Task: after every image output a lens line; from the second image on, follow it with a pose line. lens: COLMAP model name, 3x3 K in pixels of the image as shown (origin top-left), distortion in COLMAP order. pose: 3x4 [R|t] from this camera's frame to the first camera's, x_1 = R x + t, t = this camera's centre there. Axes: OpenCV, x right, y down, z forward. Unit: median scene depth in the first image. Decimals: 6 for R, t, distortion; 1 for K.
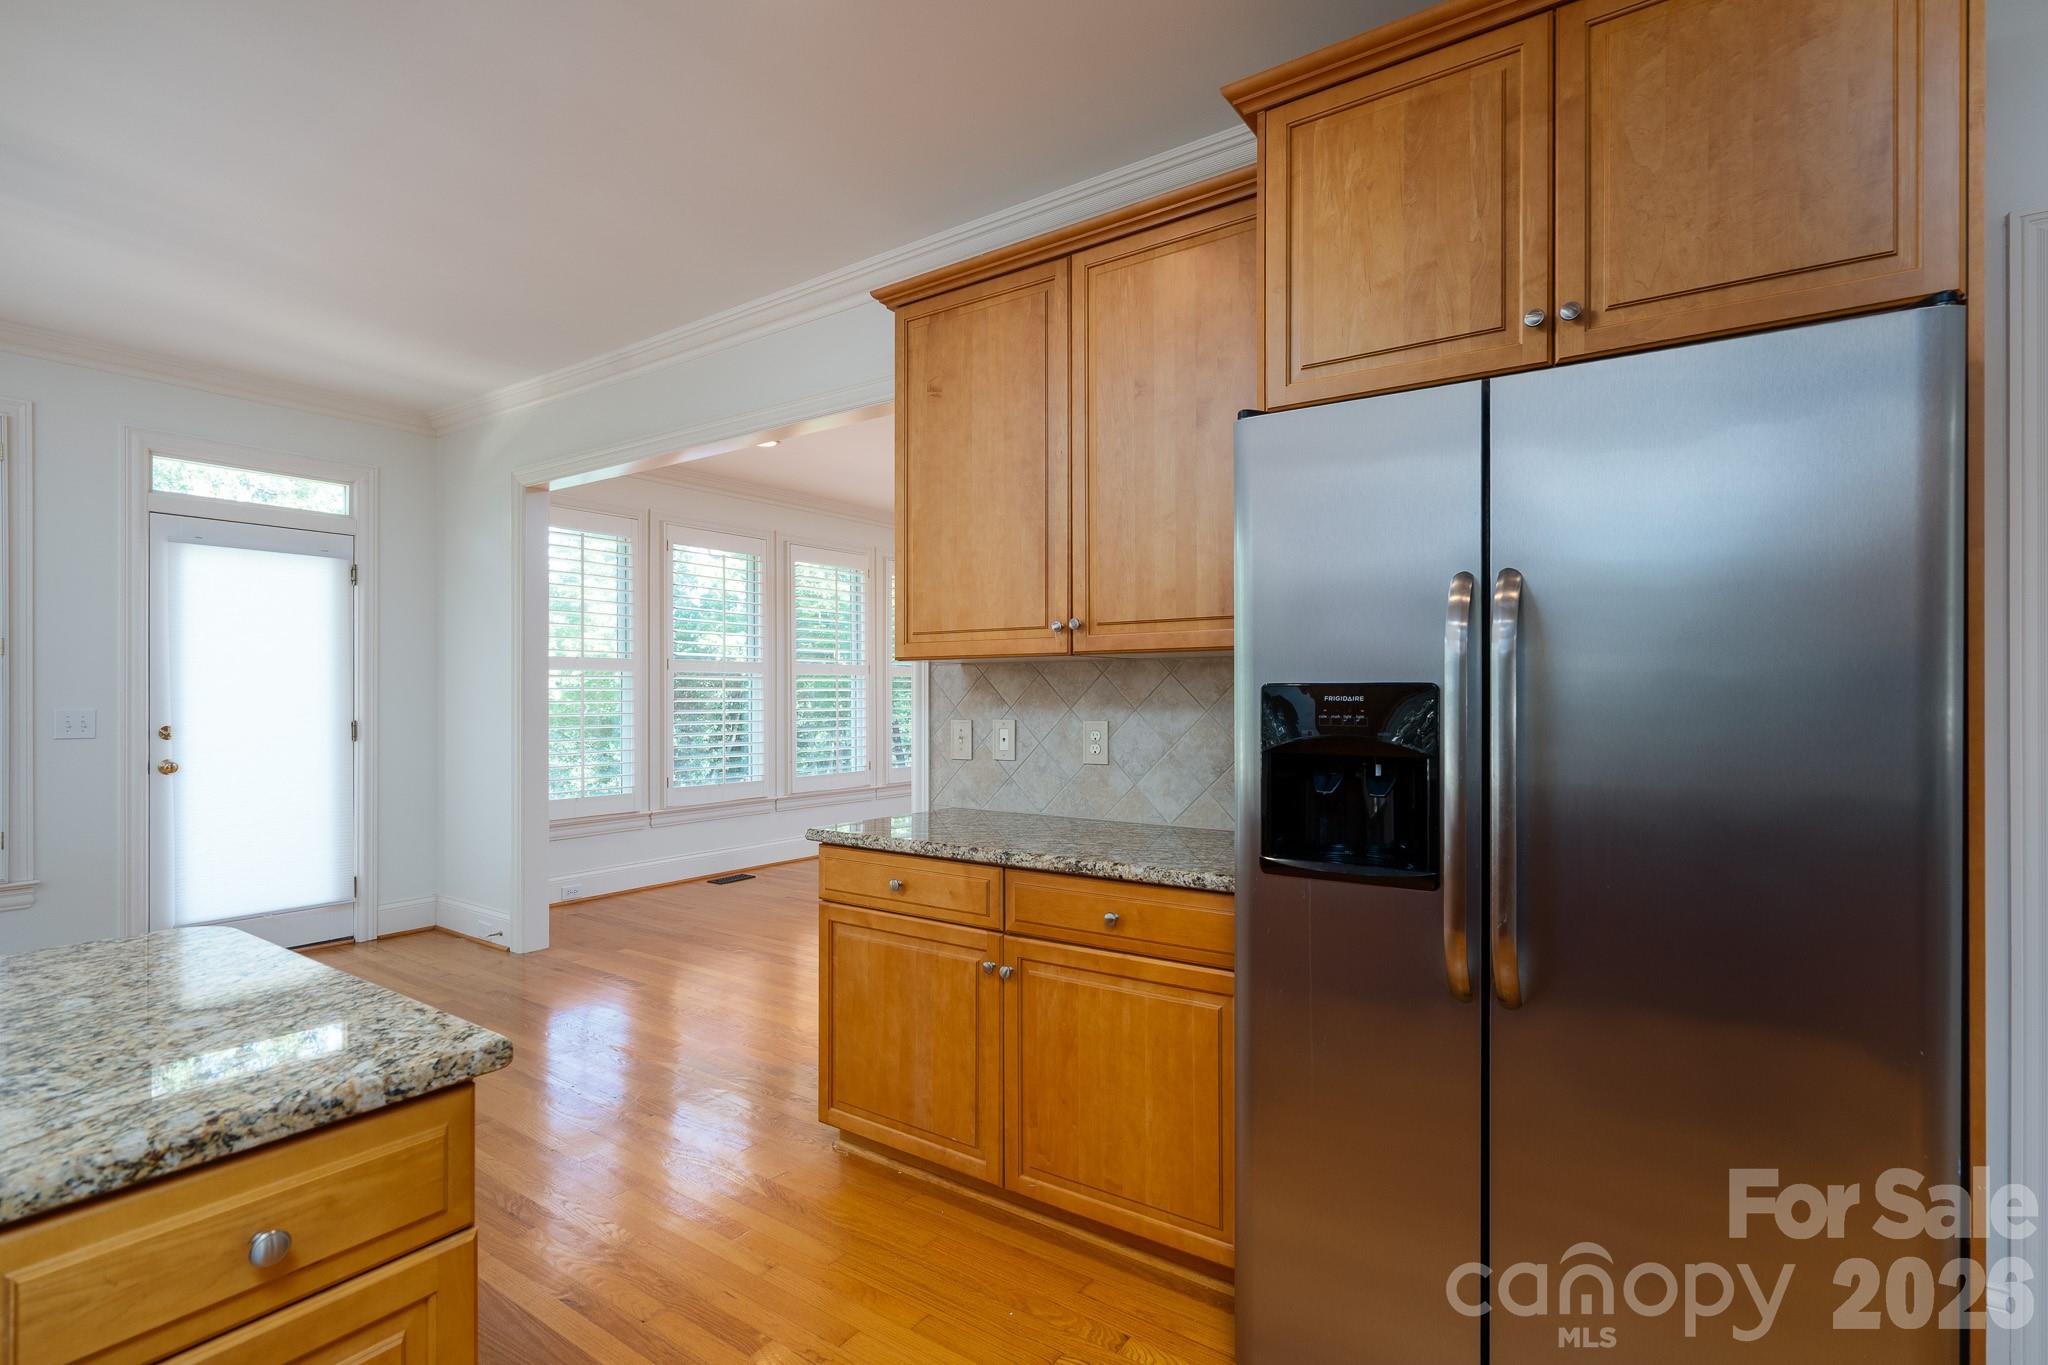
lens RADIAL K [[955.9, 0, 1019.6], [0, 955.9, 688.4], [0, 0, 1]] dist [-0.001384, 0.001708]
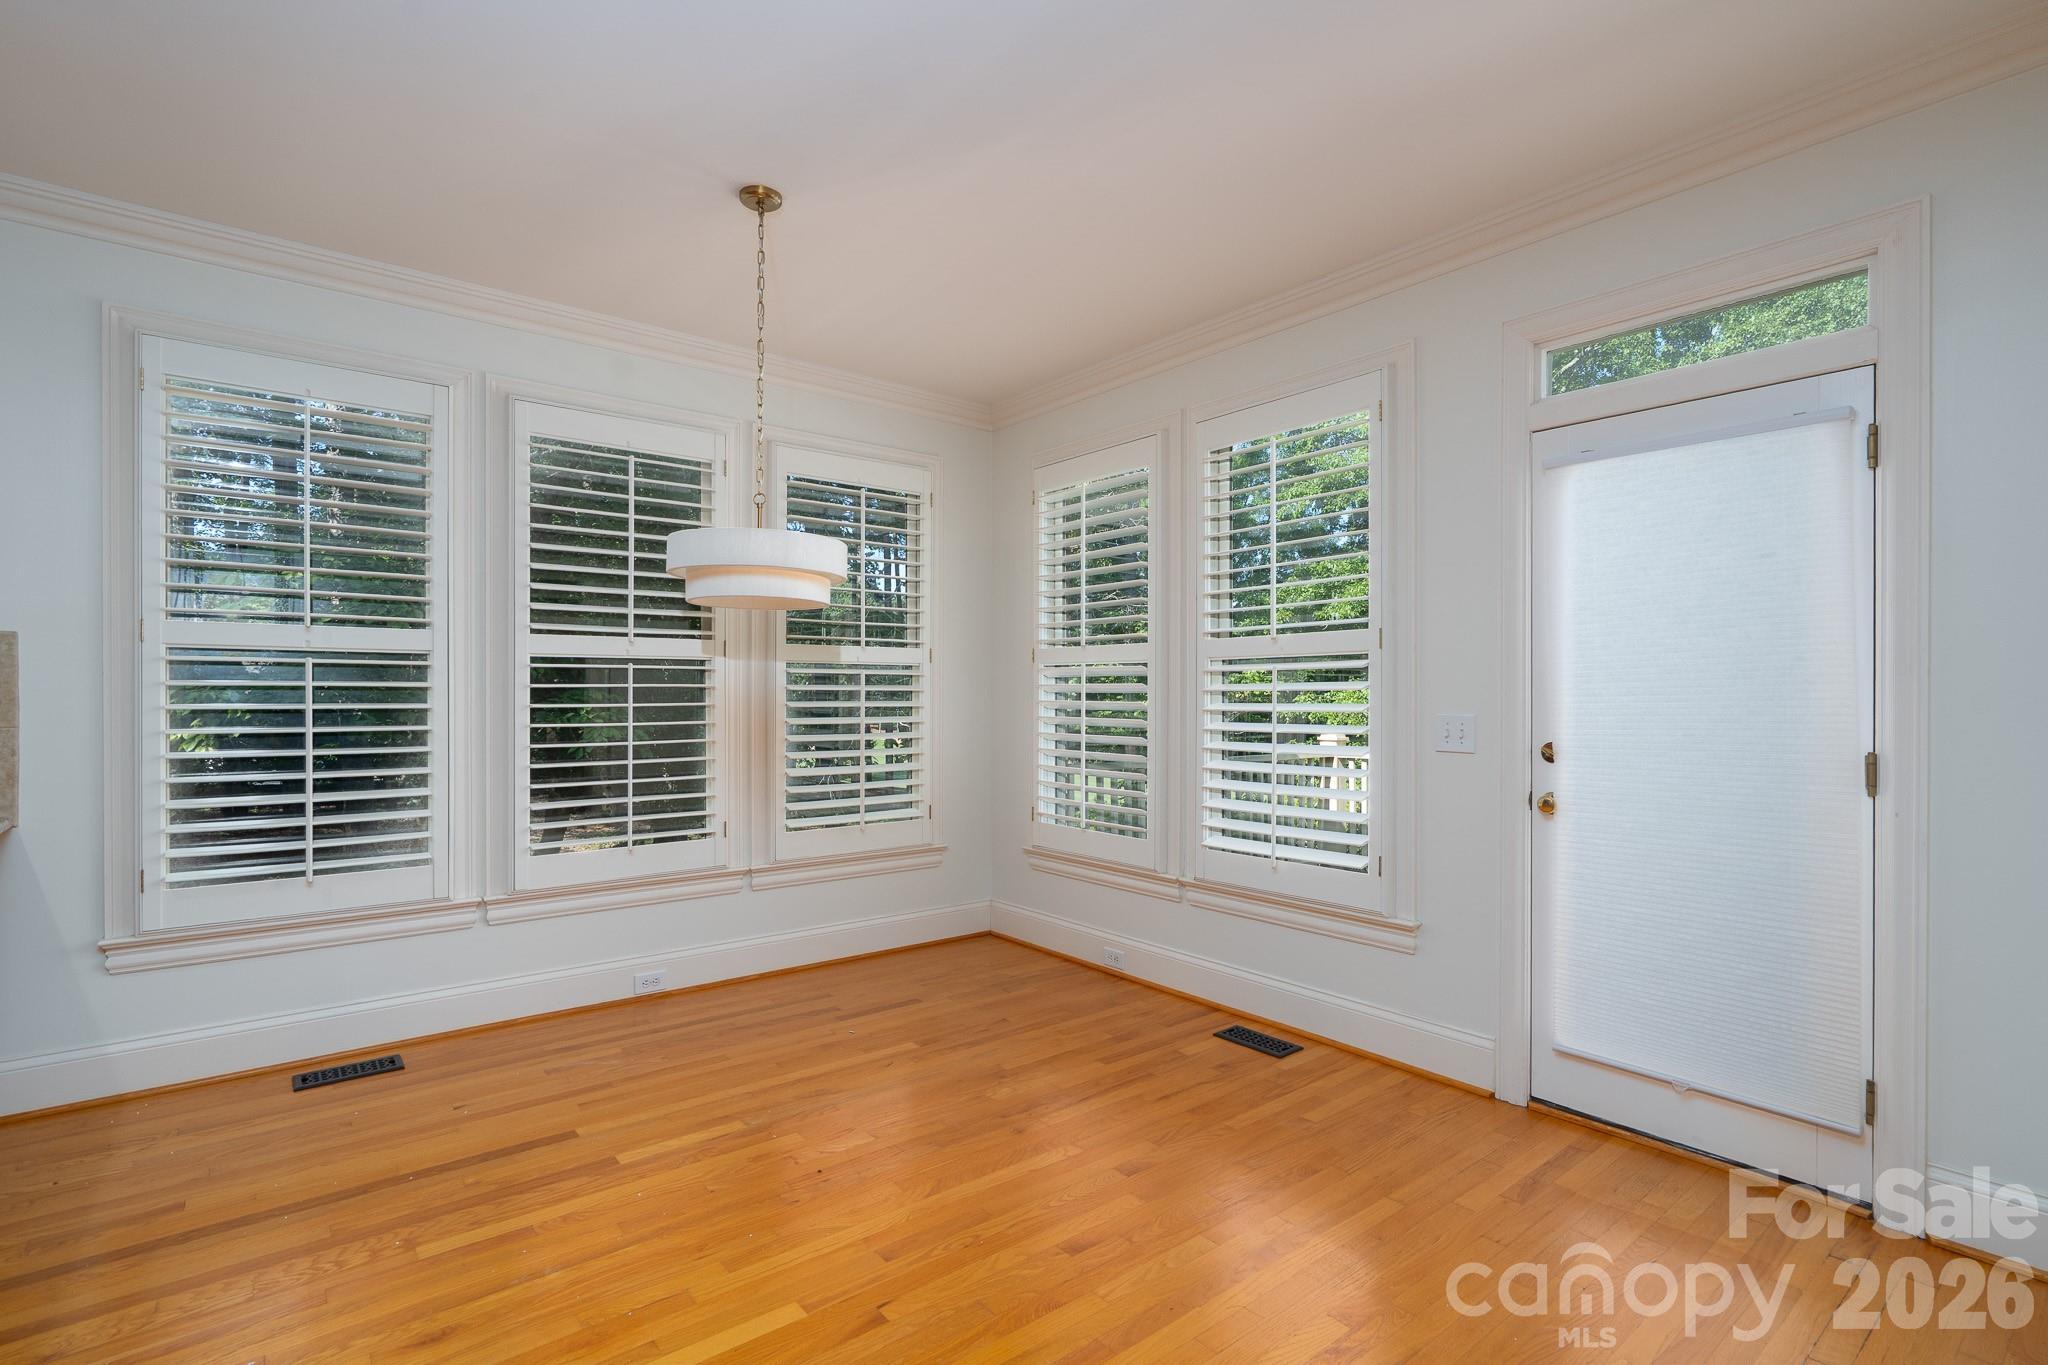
lens RADIAL K [[955.9, 0, 975.7], [0, 955.9, 699.4], [0, 0, 1]] dist [-0.001384, 0.001708]
pose [[-0.283000, 0.000505, -0.959120, -0.181318], [-0.001096, 0.999999, 0.000850, 0.012085], [0.959119, 0.001292, -0.282999, 1.159844]]
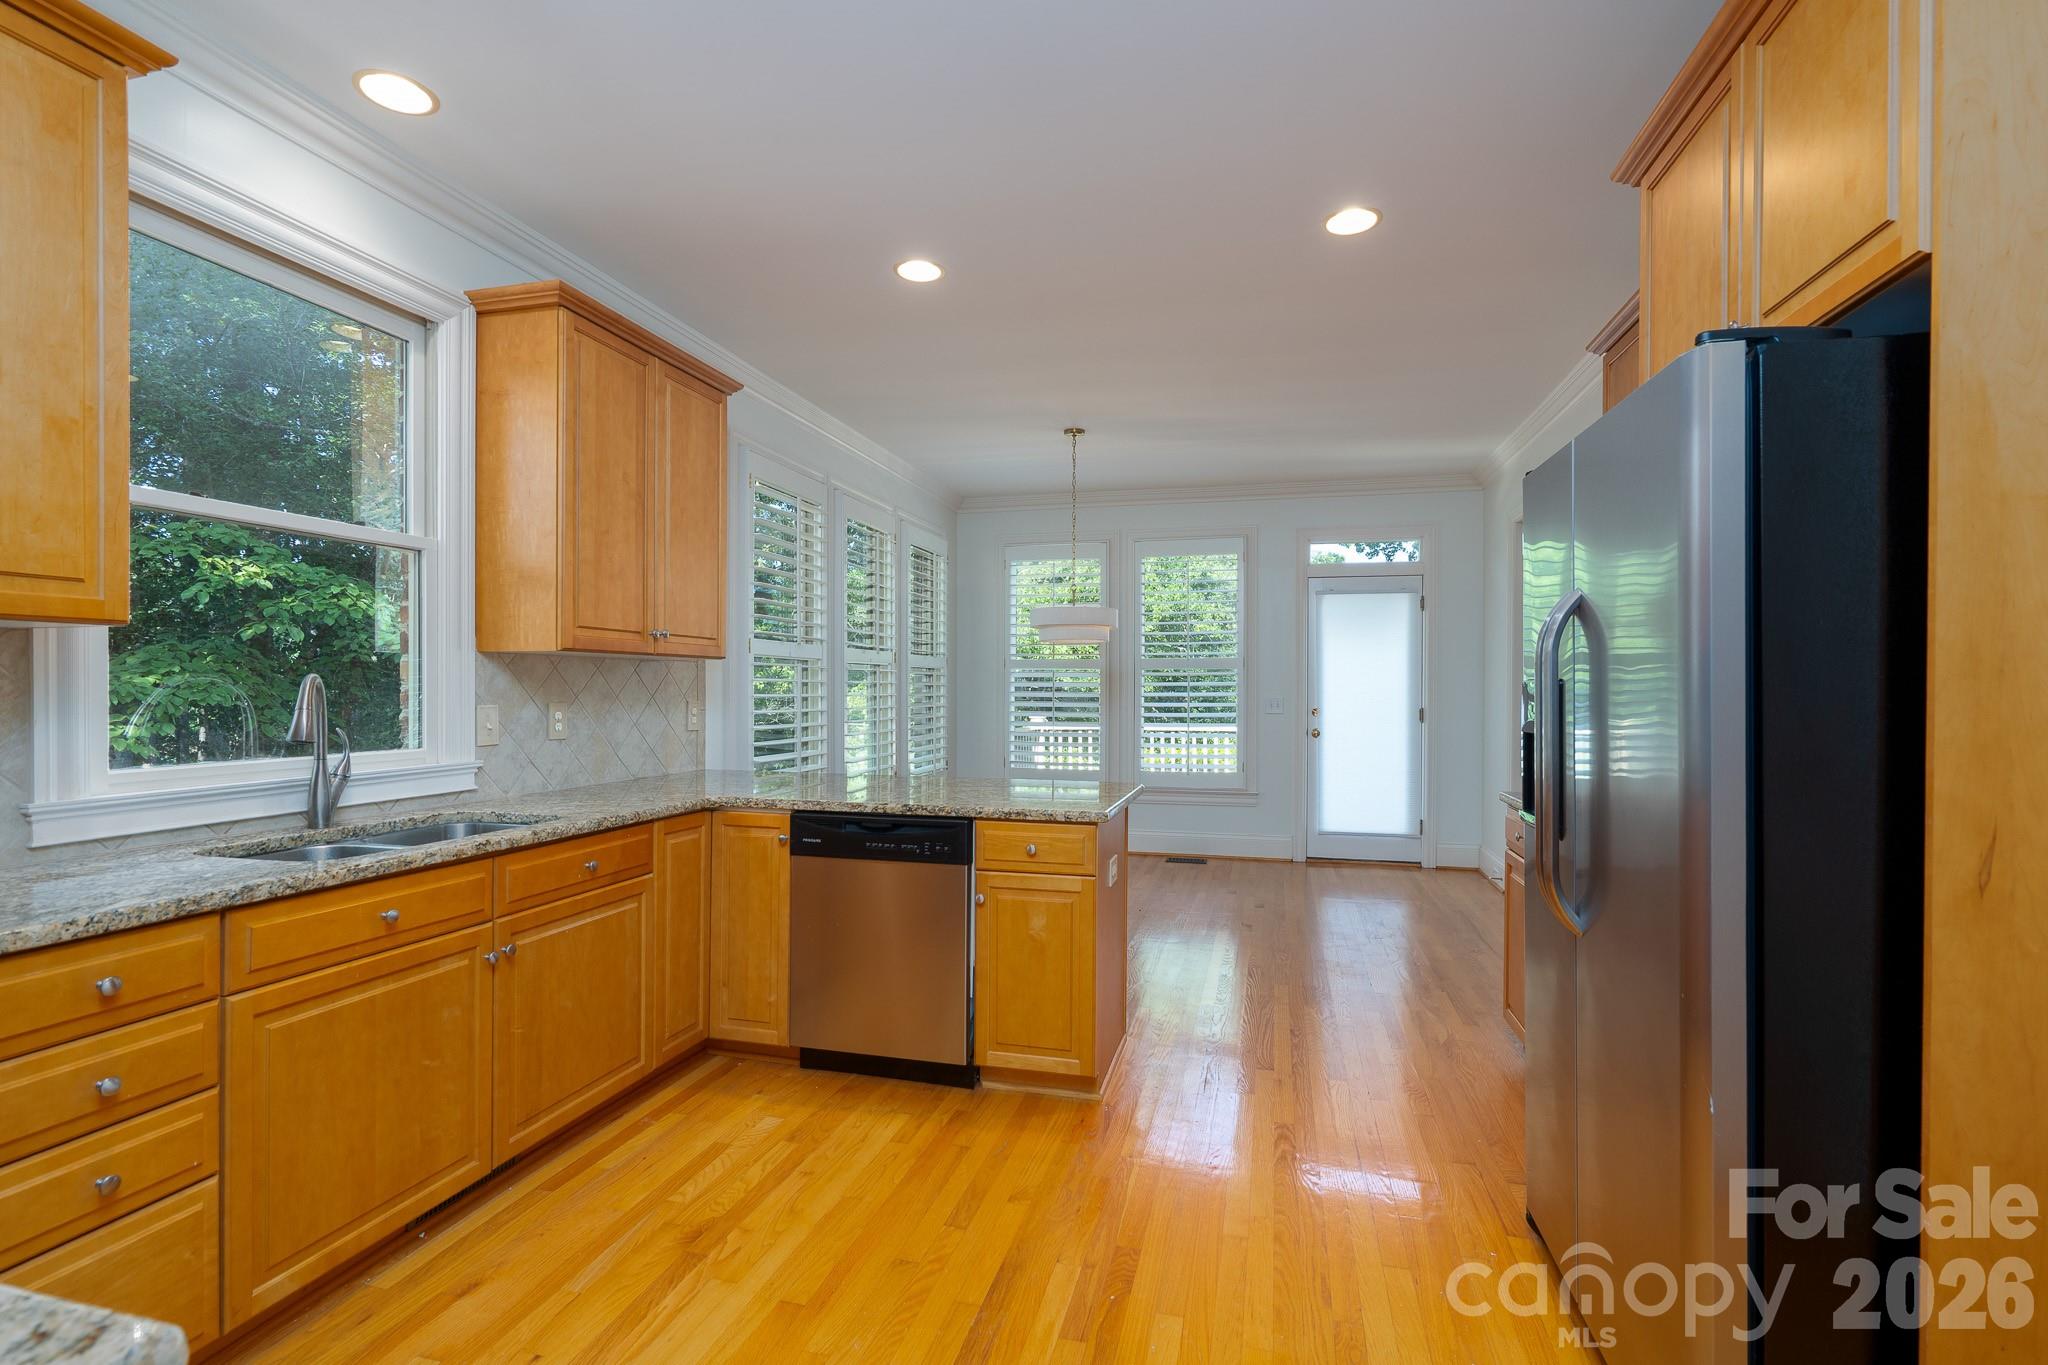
lens RADIAL K [[955.9, 0, 1028.0], [0, 955.9, 688.3], [0, 0, 1]] dist [-0.001384, 0.001708]
pose [[0.356159, 0.004536, -0.934414, 0.665562], [-0.002021, 0.999990, 0.004084, 0.000610], [0.934423, 0.000433, 0.356165, -0.060442]]
